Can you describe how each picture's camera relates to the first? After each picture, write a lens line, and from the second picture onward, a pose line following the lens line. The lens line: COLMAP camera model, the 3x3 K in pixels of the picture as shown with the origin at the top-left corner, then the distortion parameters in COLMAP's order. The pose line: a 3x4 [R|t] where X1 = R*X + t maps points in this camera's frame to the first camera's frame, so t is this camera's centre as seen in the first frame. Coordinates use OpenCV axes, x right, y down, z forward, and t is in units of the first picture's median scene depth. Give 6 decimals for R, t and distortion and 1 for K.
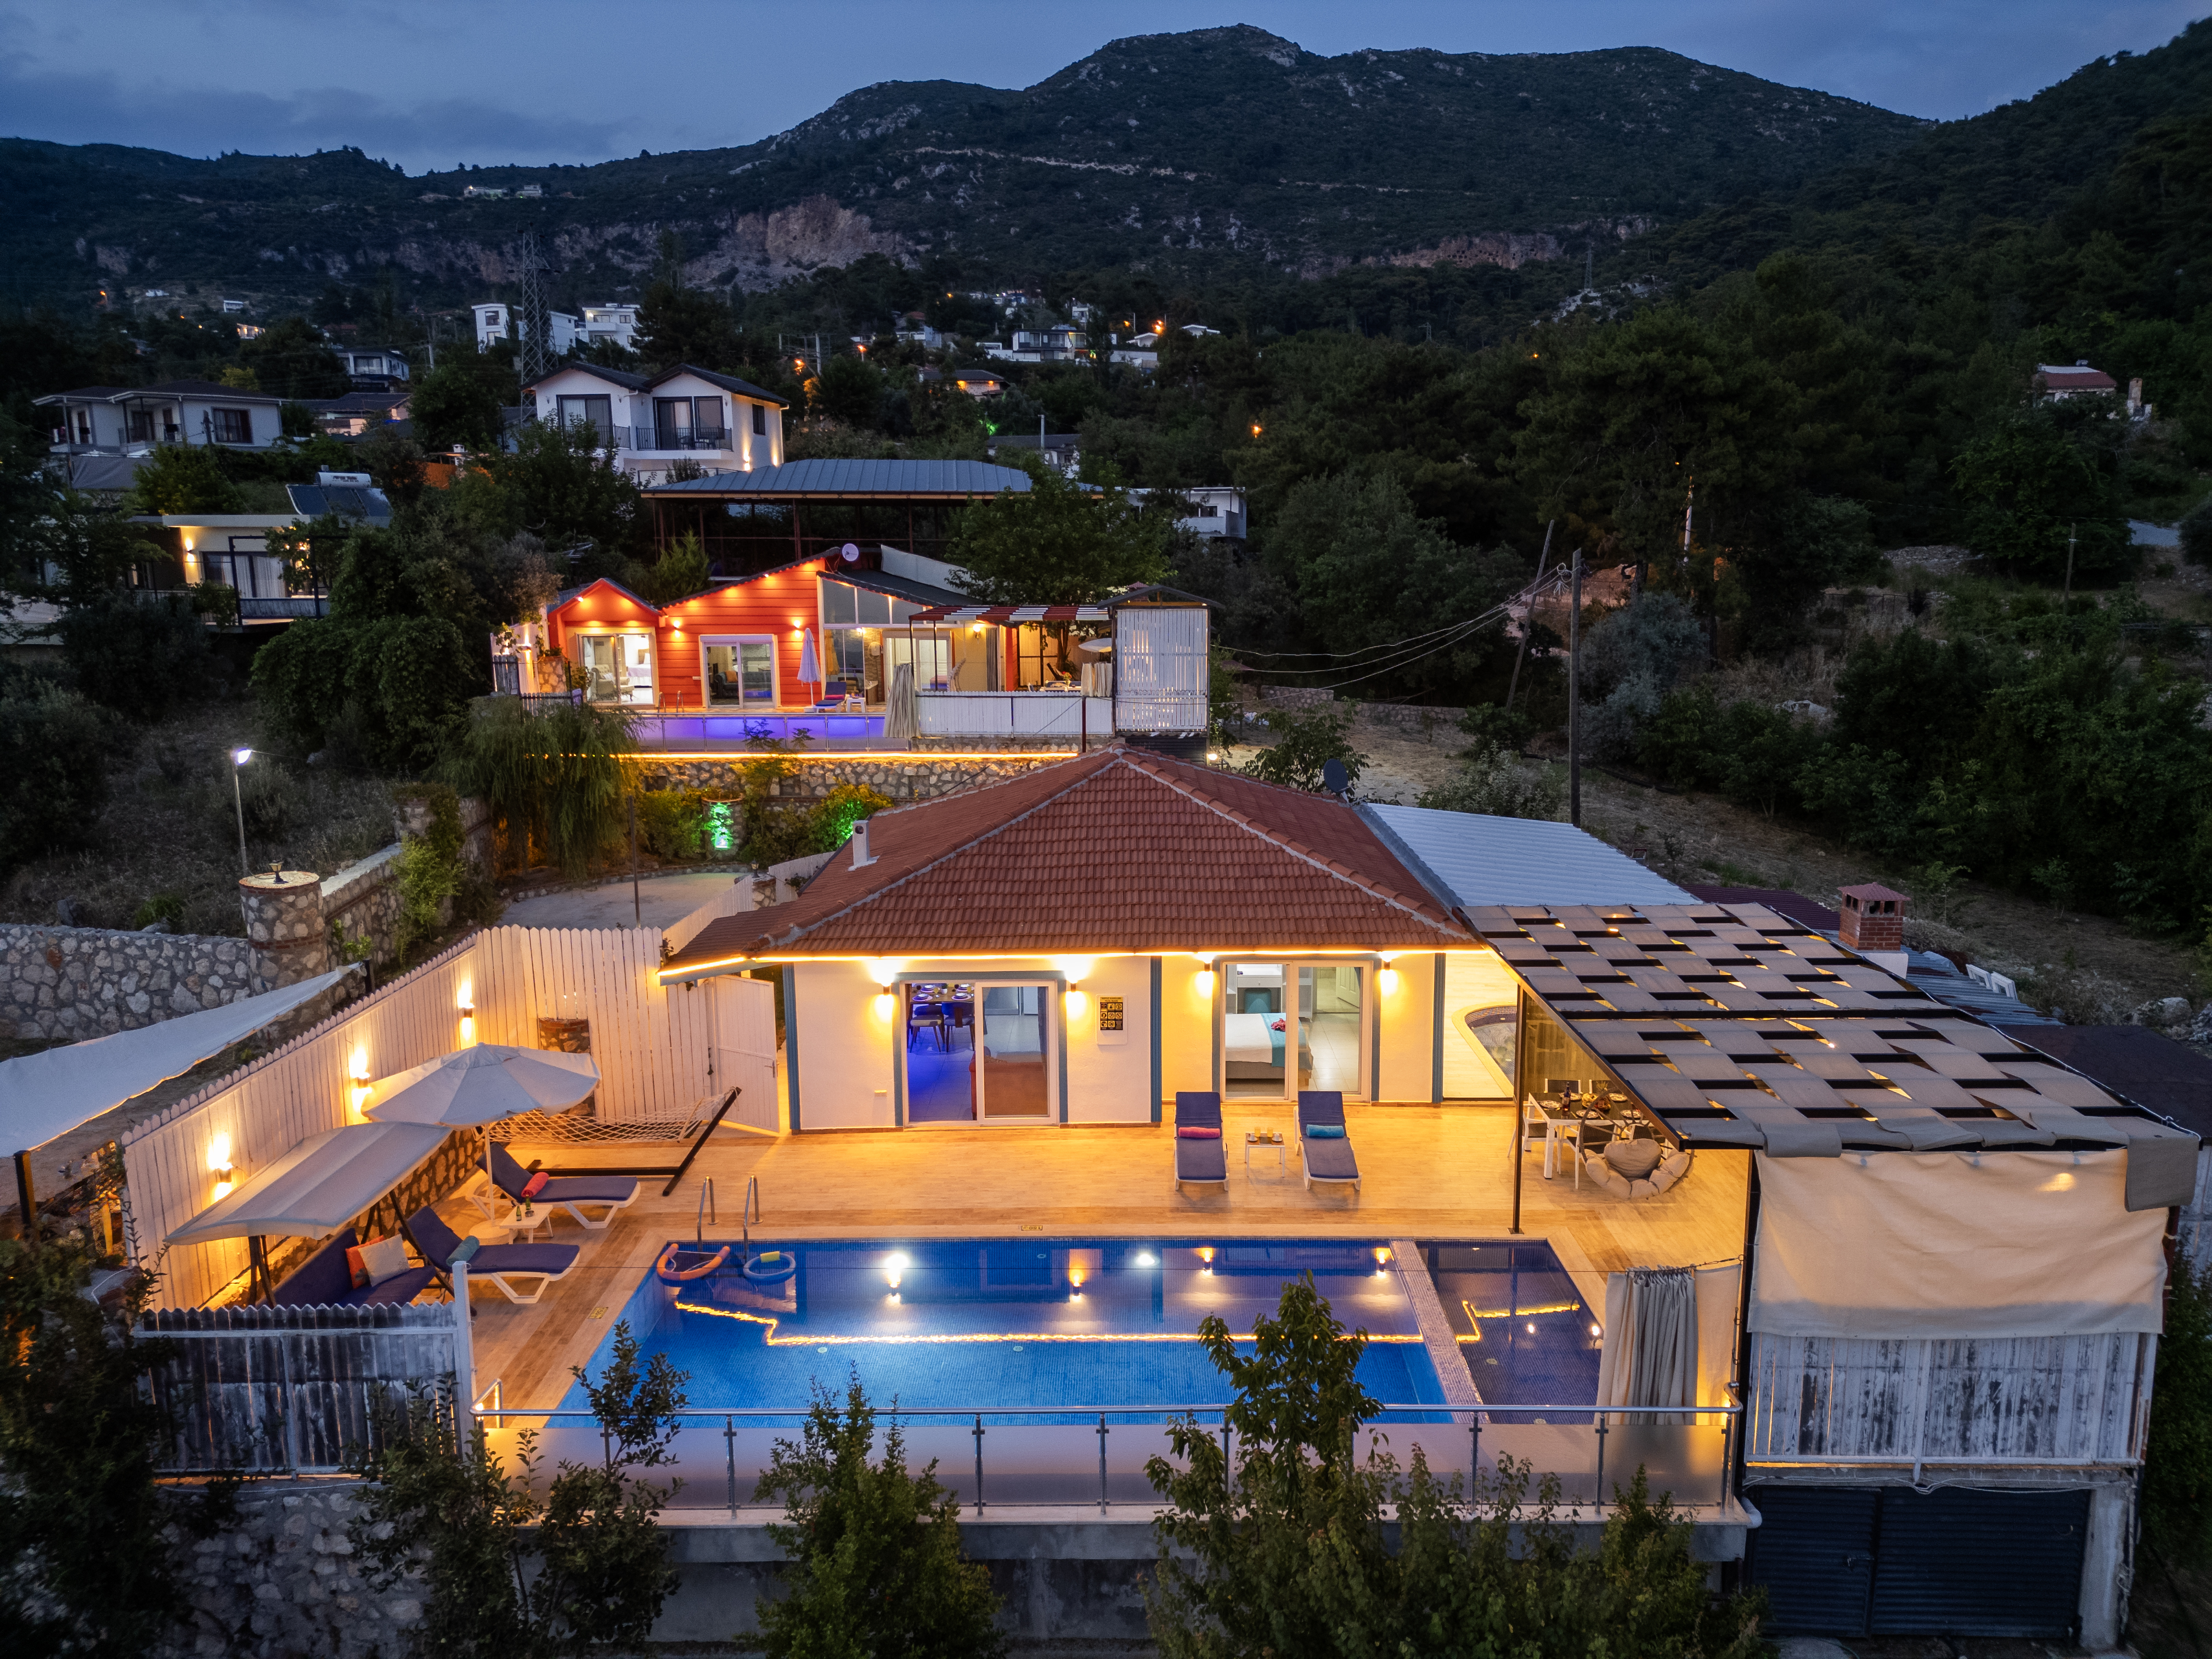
lens RADIAL K [[1549.7, 0, 1125.5], [0, 1549.7, 828.0], [0, 0, 1]] dist [0.076380, -0.067837]
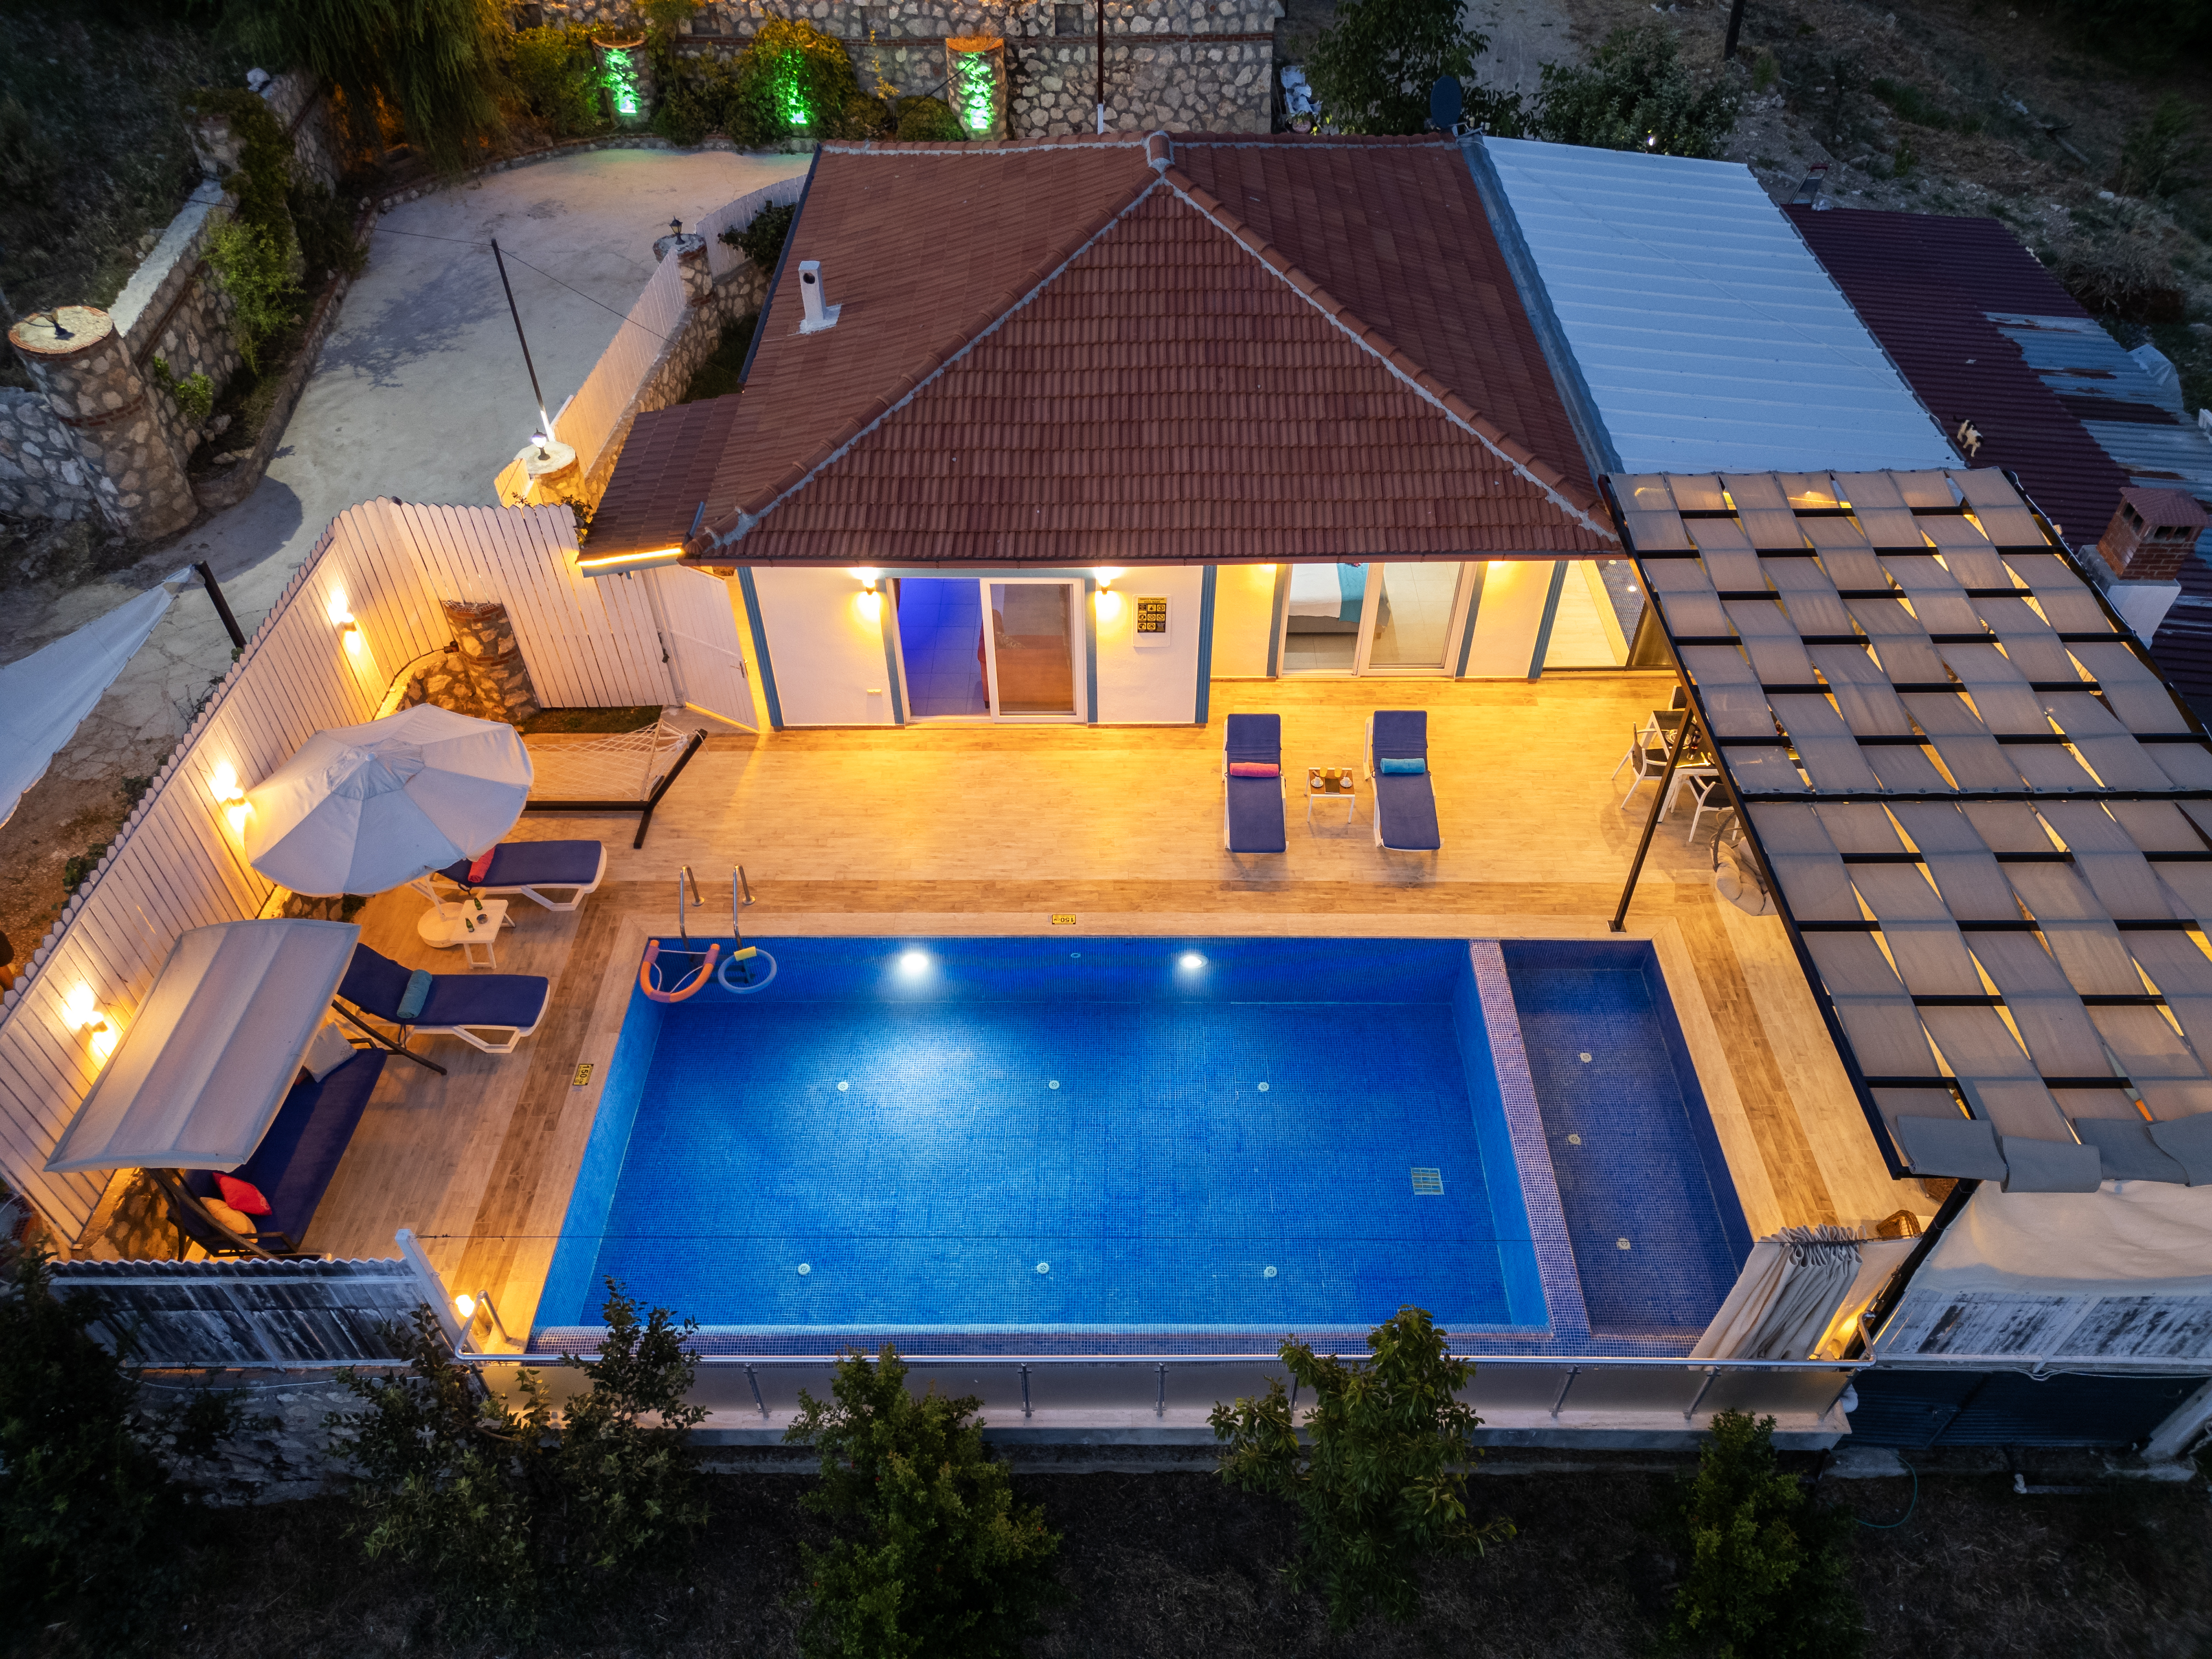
lens RADIAL K [[1524.6, 0, 1111.8], [0, 1524.6, 824.1], [0, 0, 1]] dist [0.076452, -0.068125]
pose [[0.999983, 0.005845, 0.000693, -0.010124], [-0.005202, 0.822545, 0.568676, -0.082381], [0.002754, -0.568669, 0.822562, 0.097897]]
